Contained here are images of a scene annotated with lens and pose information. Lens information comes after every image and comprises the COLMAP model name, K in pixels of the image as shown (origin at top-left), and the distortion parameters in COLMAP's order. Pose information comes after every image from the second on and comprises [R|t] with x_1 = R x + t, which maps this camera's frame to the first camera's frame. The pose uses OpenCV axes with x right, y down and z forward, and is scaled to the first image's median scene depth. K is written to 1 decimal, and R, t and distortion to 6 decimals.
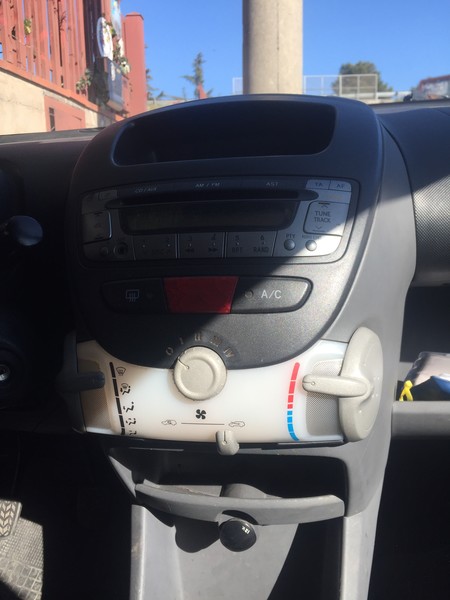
lens RADIAL K [[504.8, 0, 224.8], [0, 504.8, 300.3], [0, 0, 1]] dist [0.017474, 0.005920]
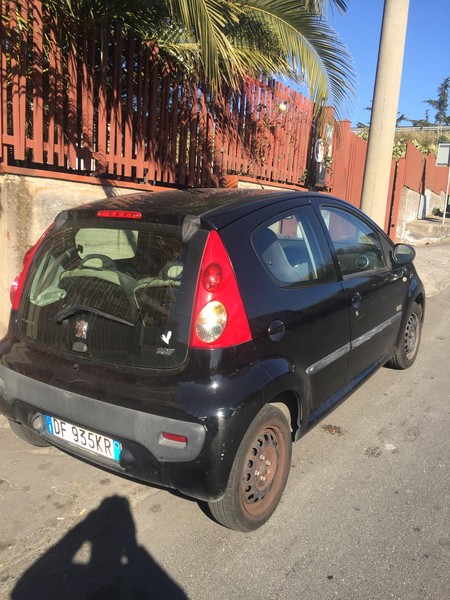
lens RADIAL K [[504.8, 0, 224.9], [0, 504.8, 300.1], [0, 0, 1]] dist [0.017474, 0.005920]
pose [[0.902869, 0.149963, -0.402912, 0.252137], [-0.159519, 0.987145, 0.009954, 0.048315], [0.399226, 0.055285, 0.915184, -0.716449]]
